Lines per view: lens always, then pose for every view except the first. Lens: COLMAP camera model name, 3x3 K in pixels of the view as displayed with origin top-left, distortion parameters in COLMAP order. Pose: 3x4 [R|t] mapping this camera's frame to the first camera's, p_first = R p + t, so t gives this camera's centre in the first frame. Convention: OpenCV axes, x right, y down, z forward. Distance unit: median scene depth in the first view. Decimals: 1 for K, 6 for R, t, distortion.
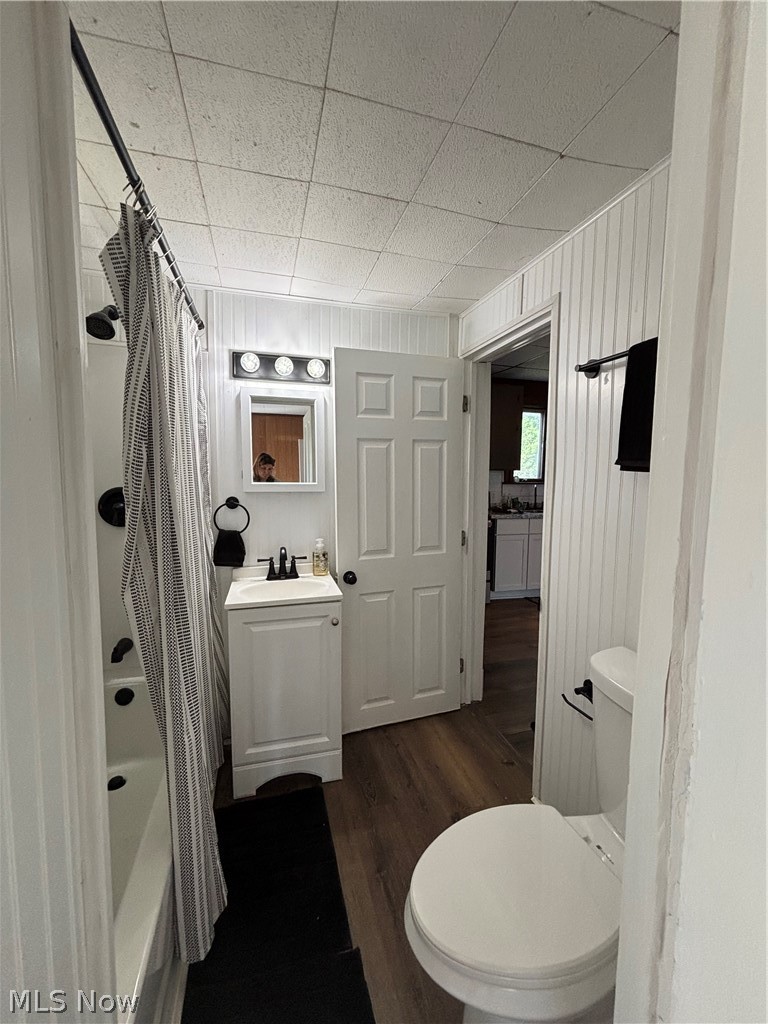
lens RADIAL K [[413.8, 0, 378.4], [0, 413.8, 516.2], [0, 0, 1]] dist [-0.002895, 0.000291]
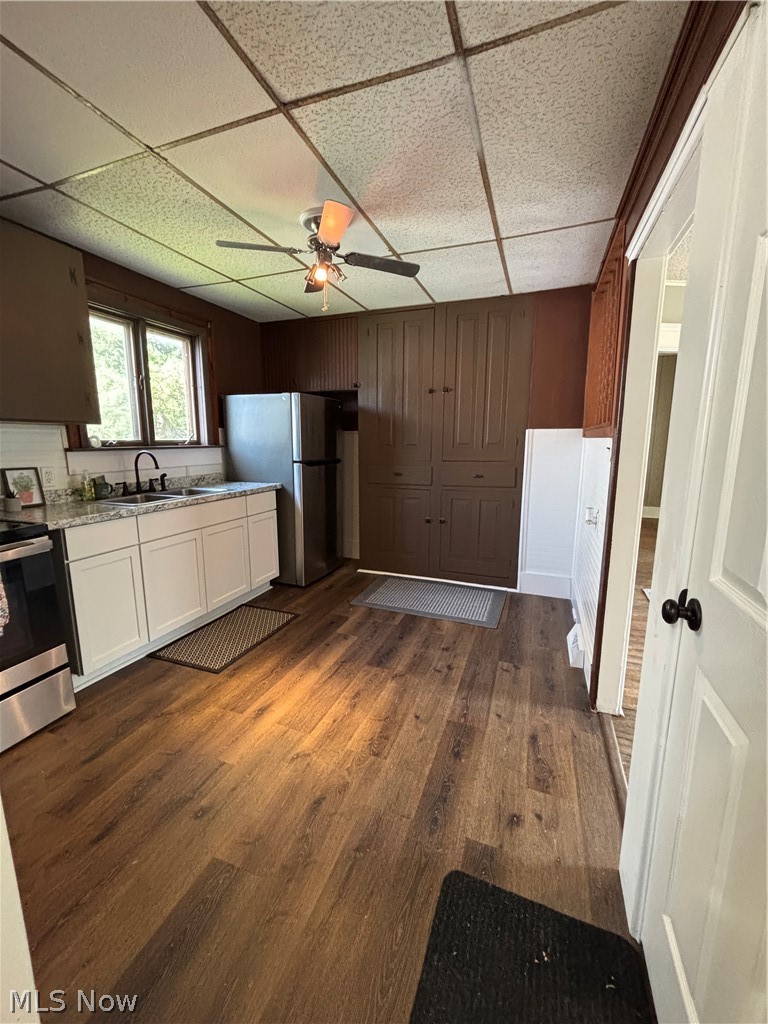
lens RADIAL K [[413.8, 0, 380.1], [0, 413.8, 510.0], [0, 0, 1]] dist [-0.002895, 0.000291]
pose [[0.597319, -0.142928, 0.789165, 0.118875], [0.085479, 0.989733, 0.114554, -0.031729], [-0.797435, -0.000968, 0.603403, 0.381630]]
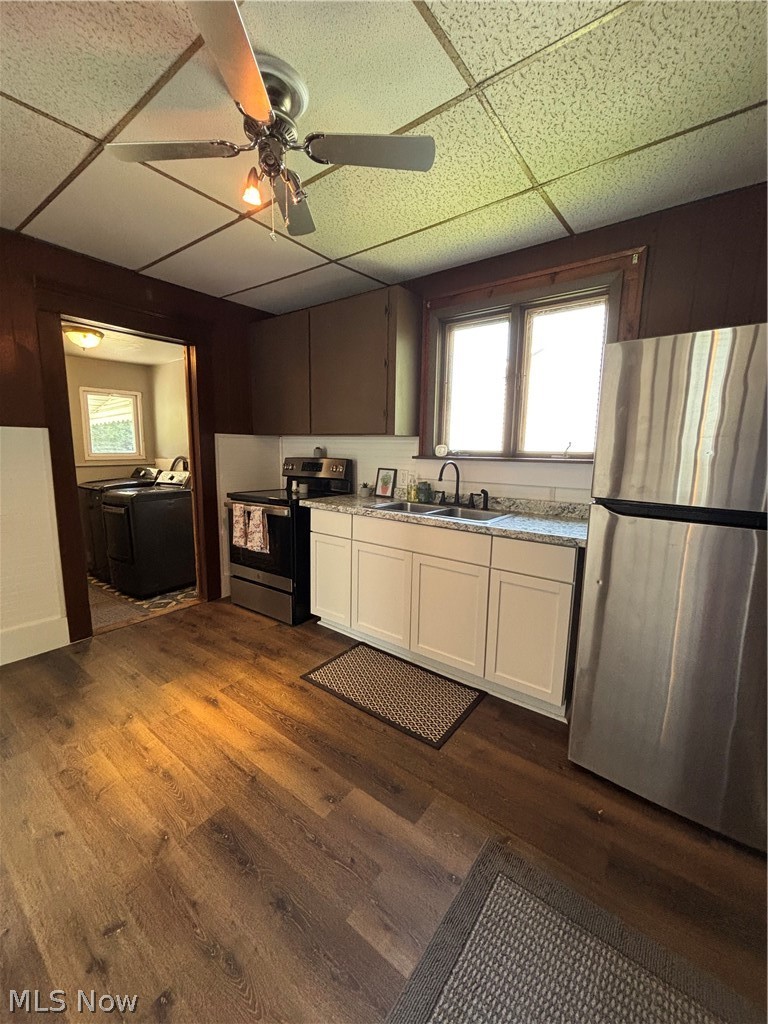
lens RADIAL K [[413.8, 0, 383.4], [0, 413.8, 510.2], [0, 0, 1]] dist [-0.002895, 0.000291]
pose [[0.597477, 0.120919, -0.792717, 0.773885], [-0.092838, 0.992348, 0.081398, -0.047580], [0.796494, 0.024961, 0.604131, 0.600846]]
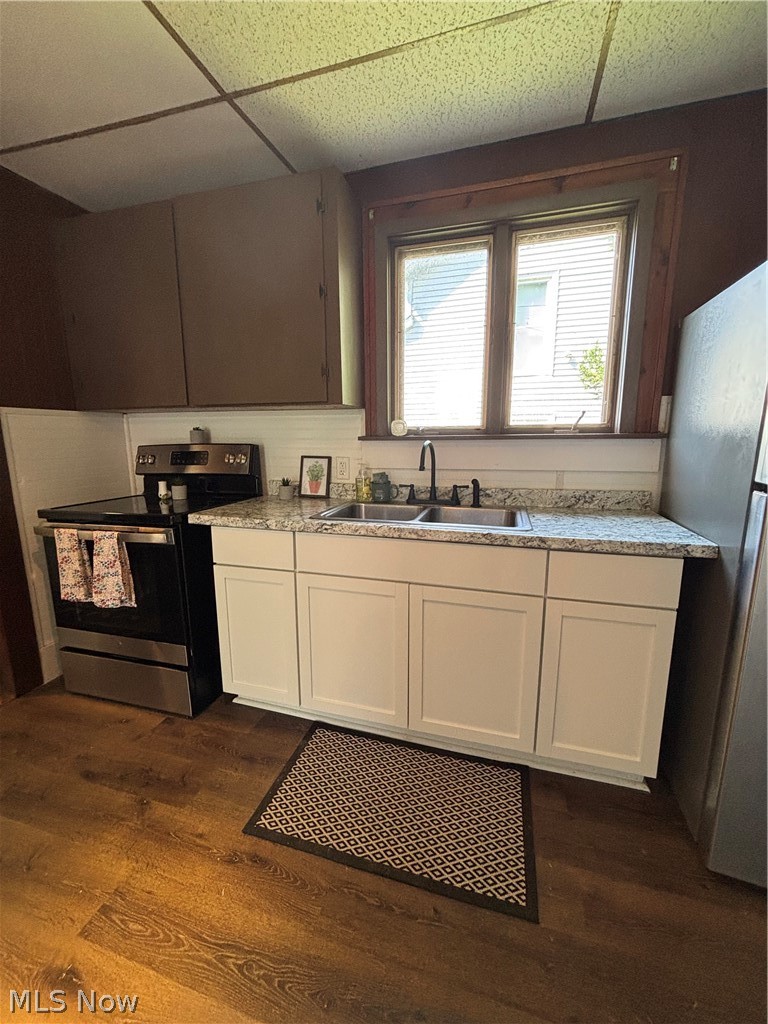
lens RADIAL K [[413.8, 0, 385.4], [0, 413.8, 510.7], [0, 0, 1]] dist [-0.002895, 0.000291]
pose [[0.844816, 0.081509, -0.528812, 0.562319], [-0.041133, 0.995297, 0.087698, -0.043901], [0.533473, -0.052337, 0.844196, 0.651896]]
